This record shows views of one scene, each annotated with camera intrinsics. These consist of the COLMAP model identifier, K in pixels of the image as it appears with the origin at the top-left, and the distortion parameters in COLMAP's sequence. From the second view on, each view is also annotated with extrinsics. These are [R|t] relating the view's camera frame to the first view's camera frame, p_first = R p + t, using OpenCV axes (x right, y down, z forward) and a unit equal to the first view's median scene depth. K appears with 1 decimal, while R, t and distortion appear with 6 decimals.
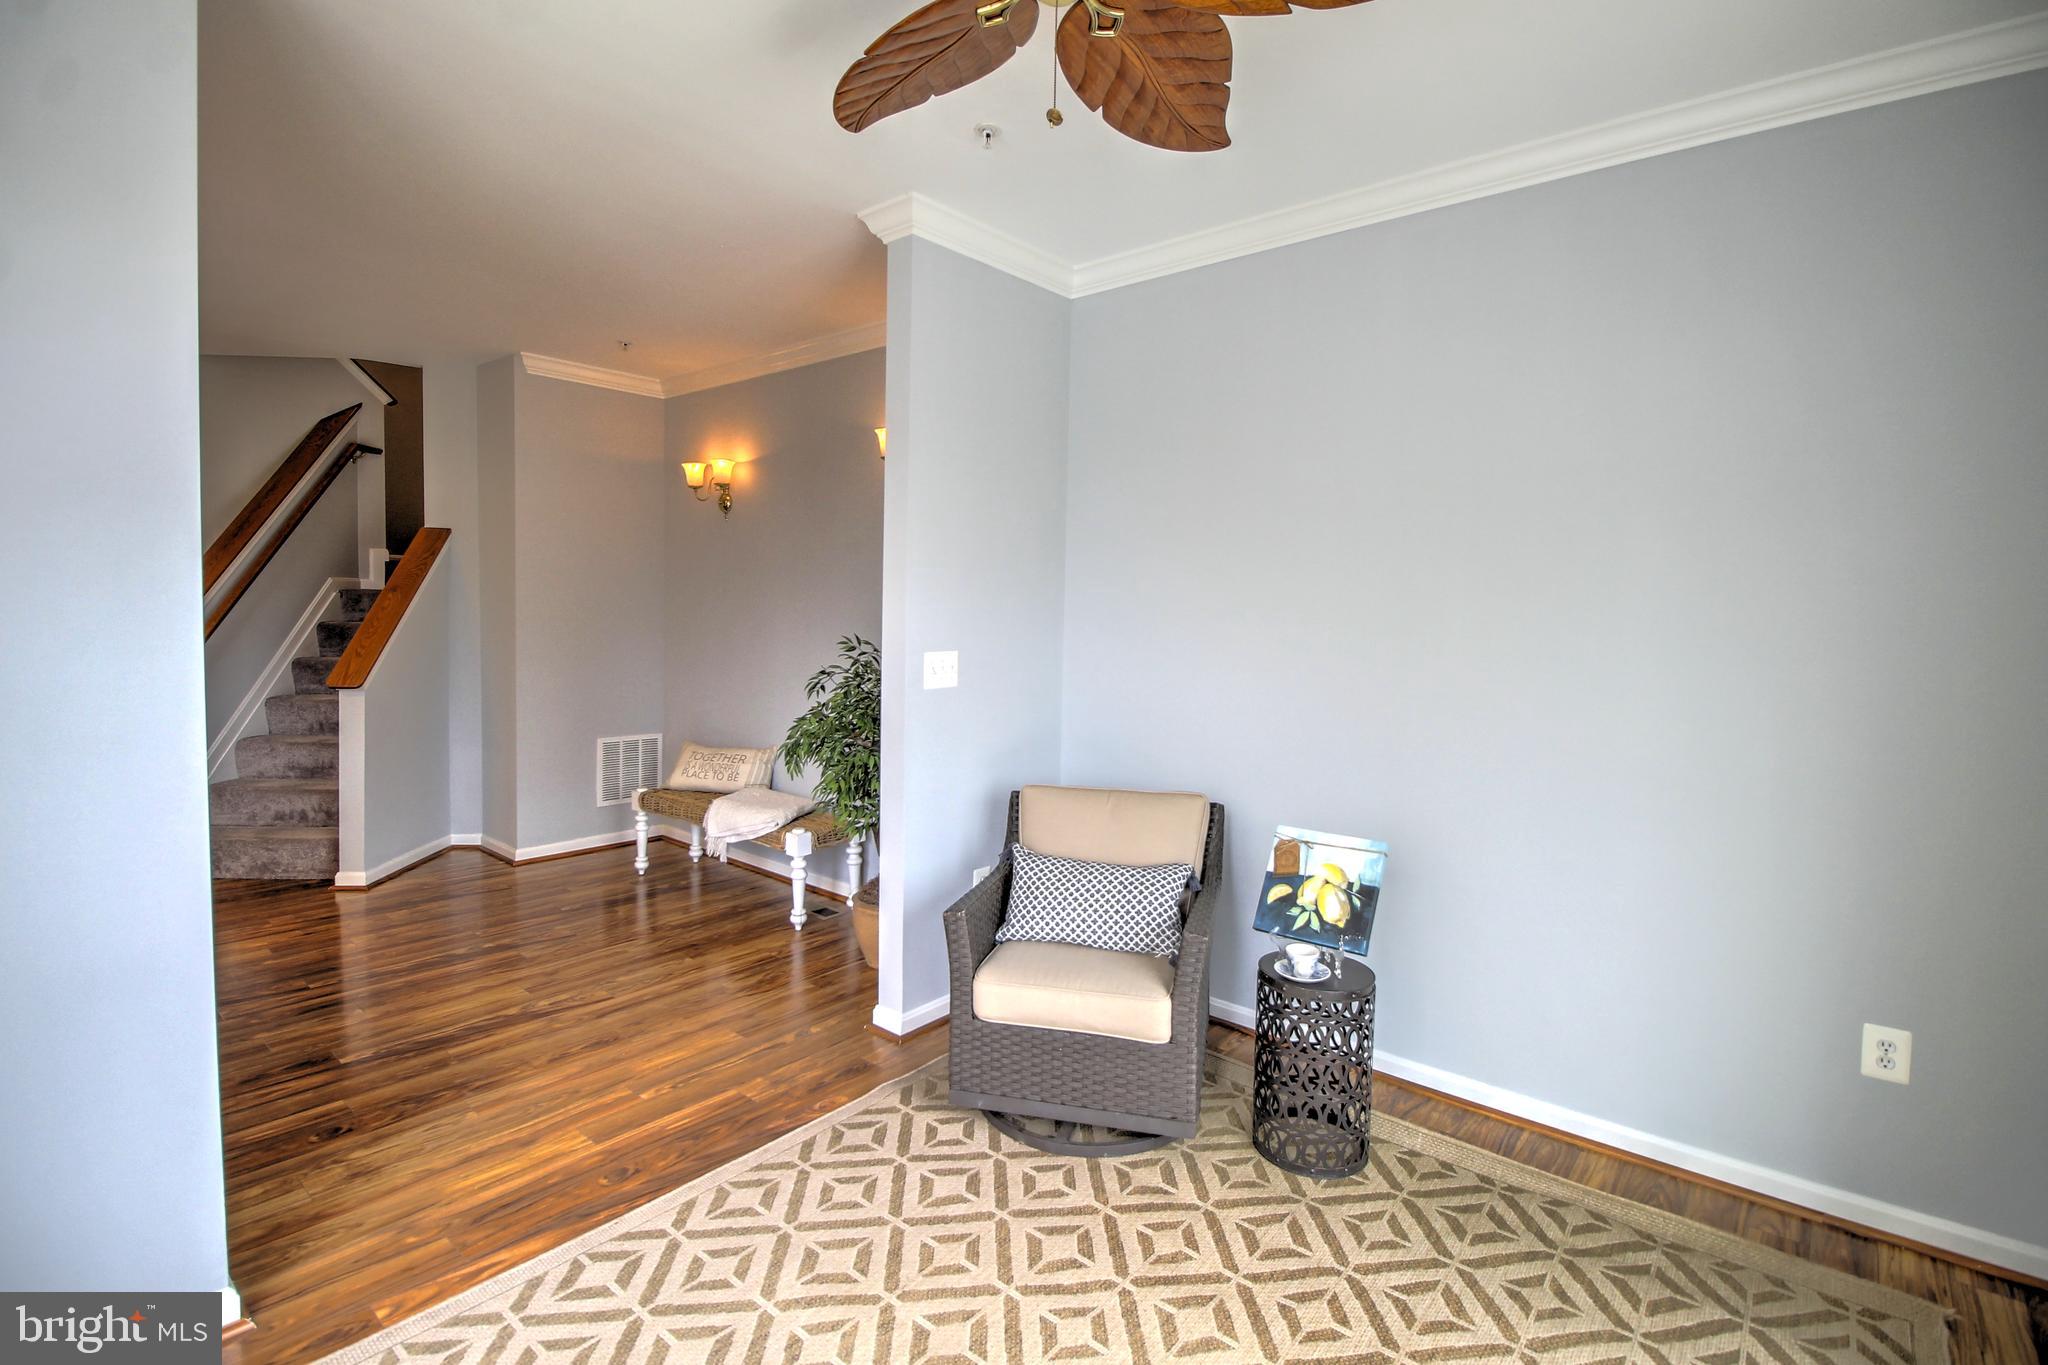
lens RADIAL K [[956.8, 0, 1027.6], [0, 956.8, 657.2], [0, 0, 1]] dist [-0.009737, -0.006100]
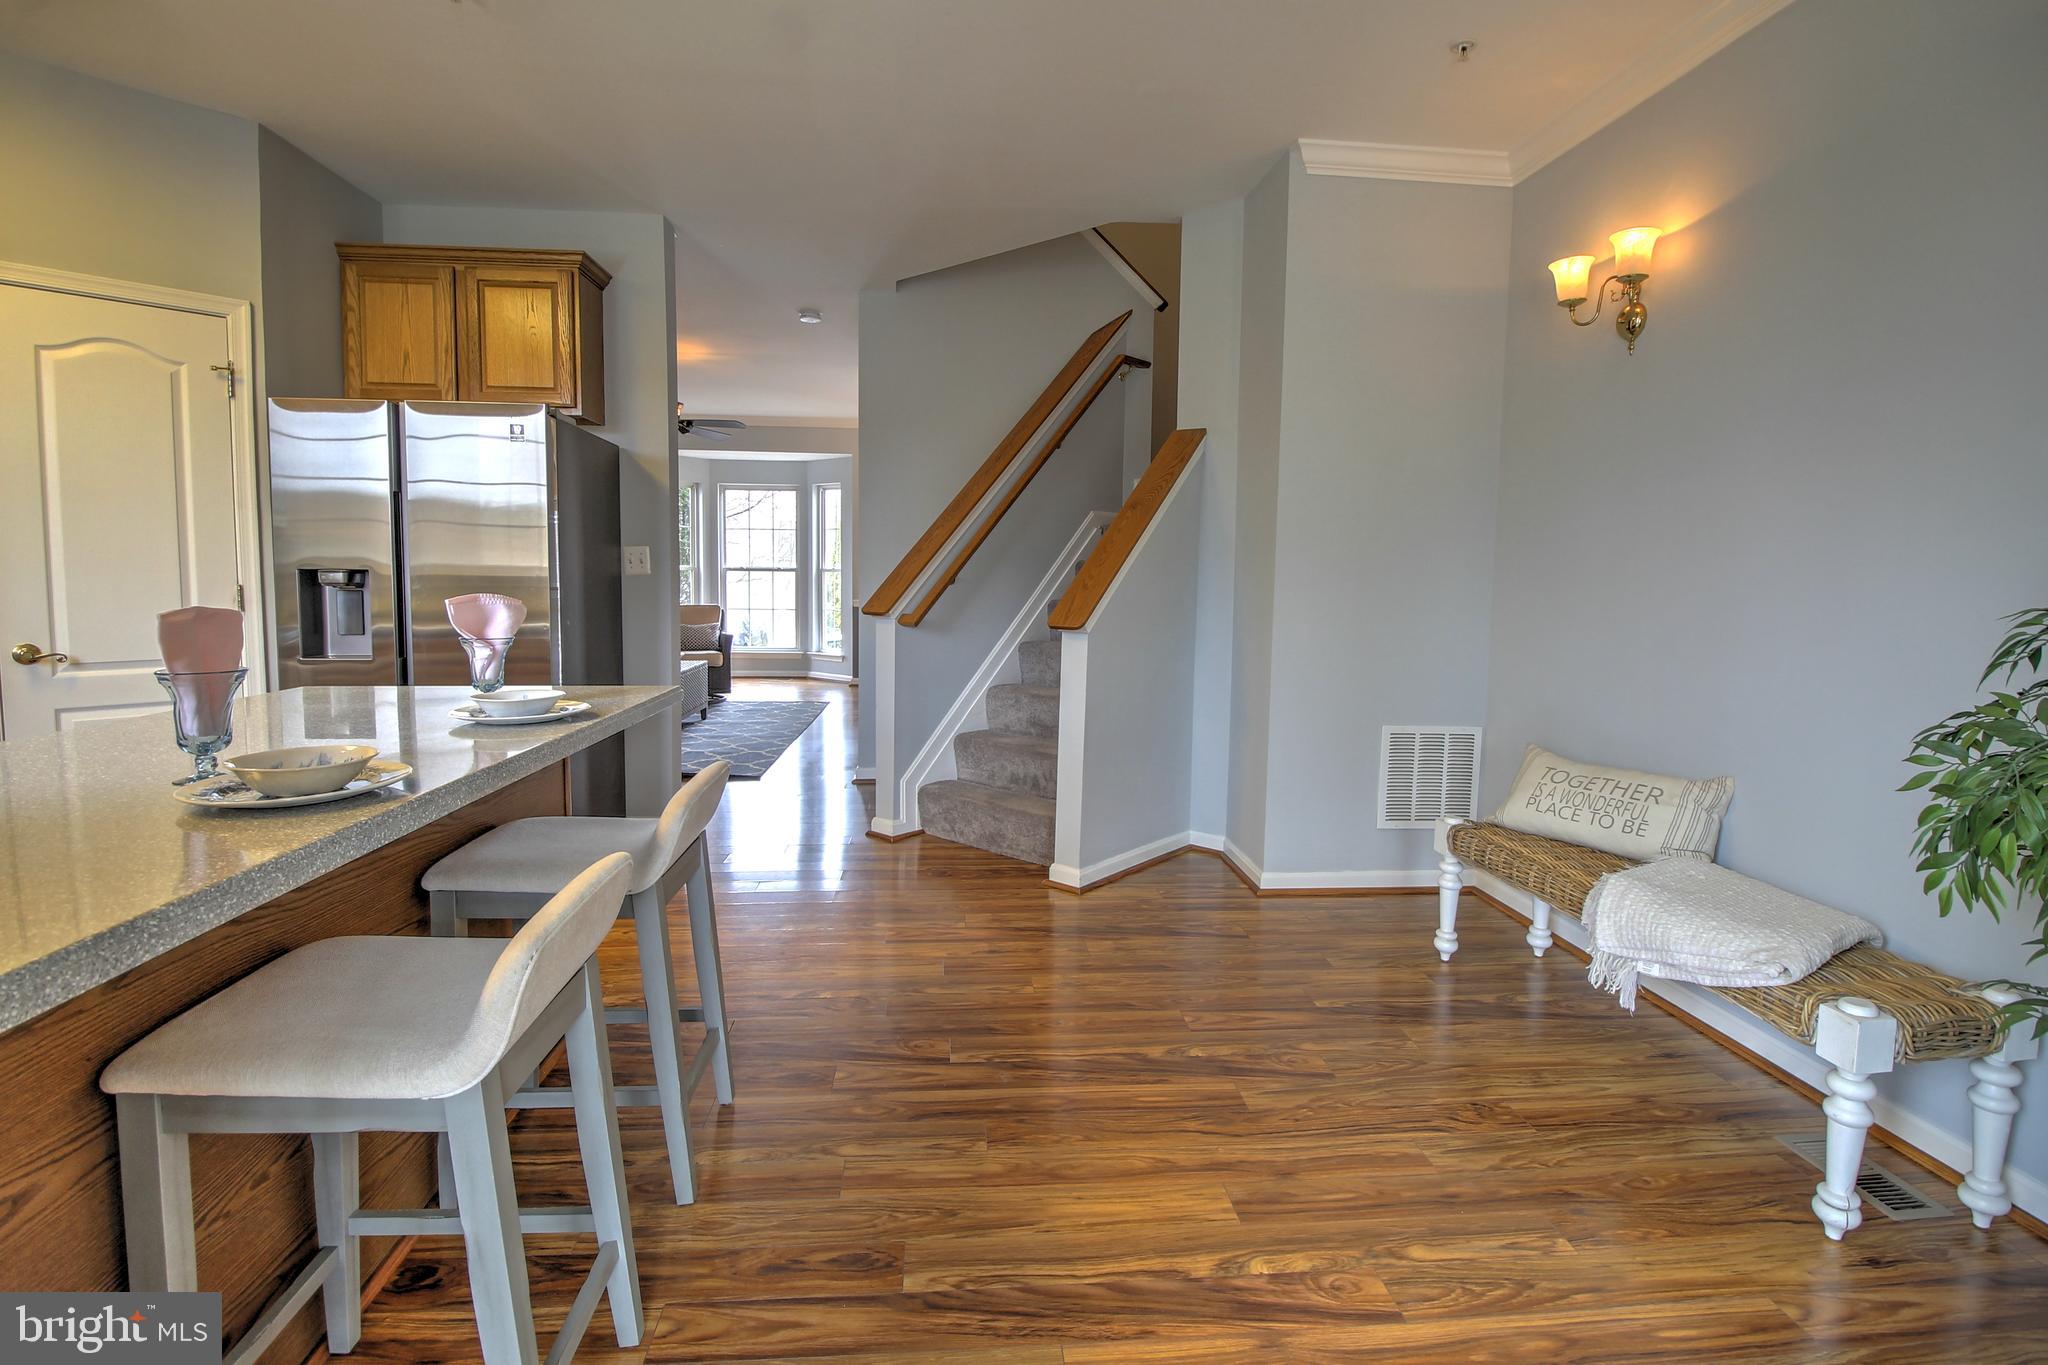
lens RADIAL K [[956.8, 0, 1025.6], [0, 956.8, 640.2], [0, 0, 1]] dist [-0.009737, -0.006100]
pose [[0.714302, 0.041027, -0.698634, -0.183756], [-0.041534, 0.999006, 0.016202, 0.028055], [0.698604, 0.017444, 0.715296, 0.387027]]
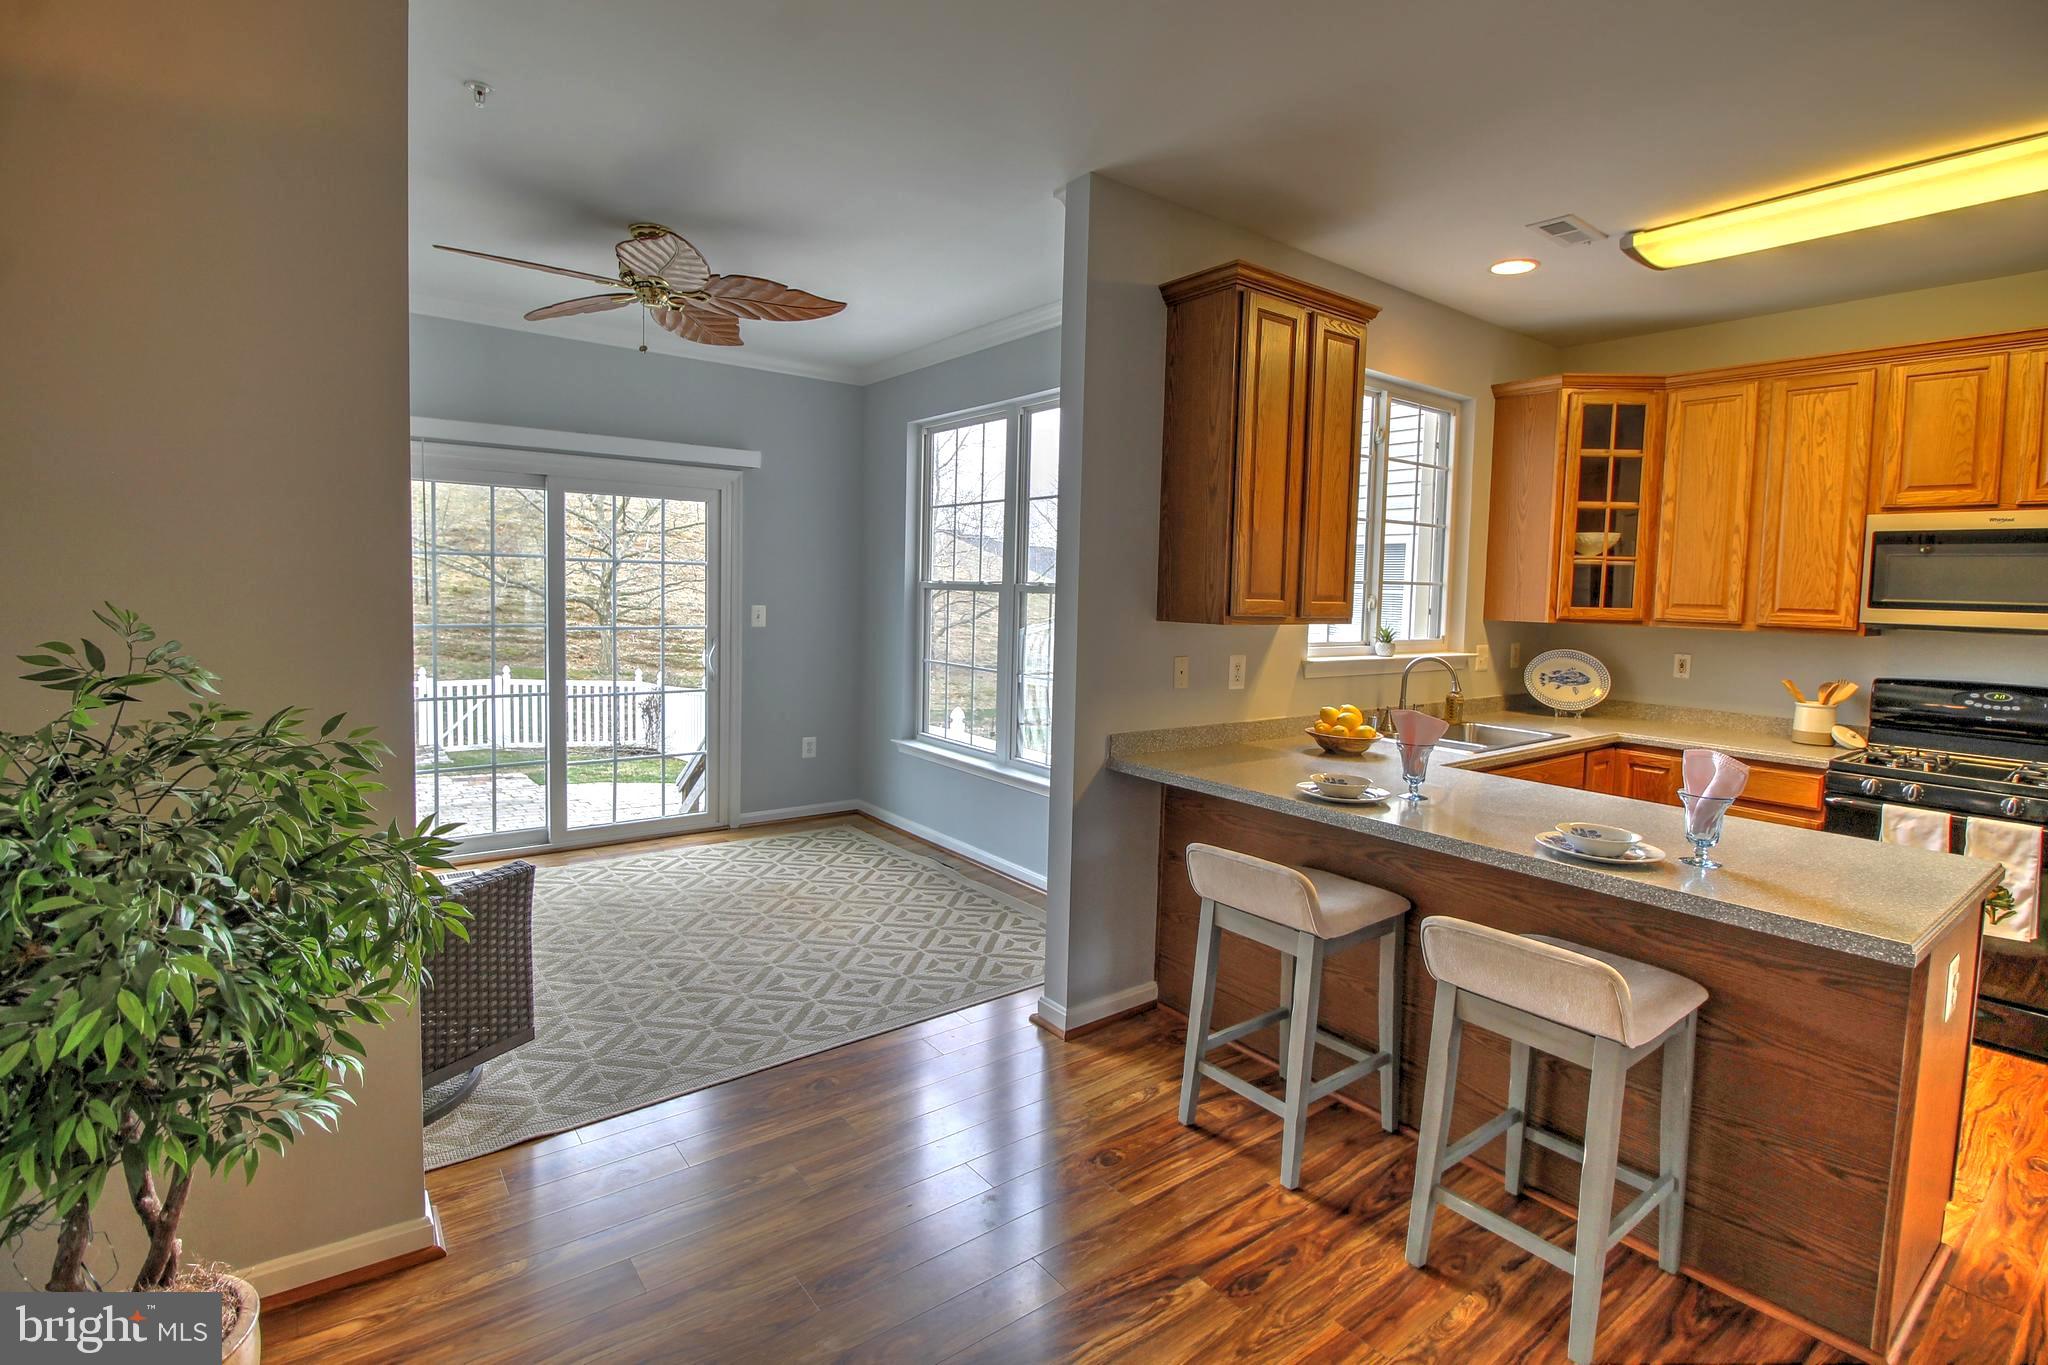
lens RADIAL K [[956.8, 0, 1024.2], [0, 956.8, 649.1], [0, 0, 1]] dist [-0.009737, -0.006100]
pose [[-0.976519, -0.056620, 0.207857, -0.423382], [-0.030906, 0.991683, 0.124938, -0.060593], [-0.213202, 0.115581, -0.970147, 0.967364]]
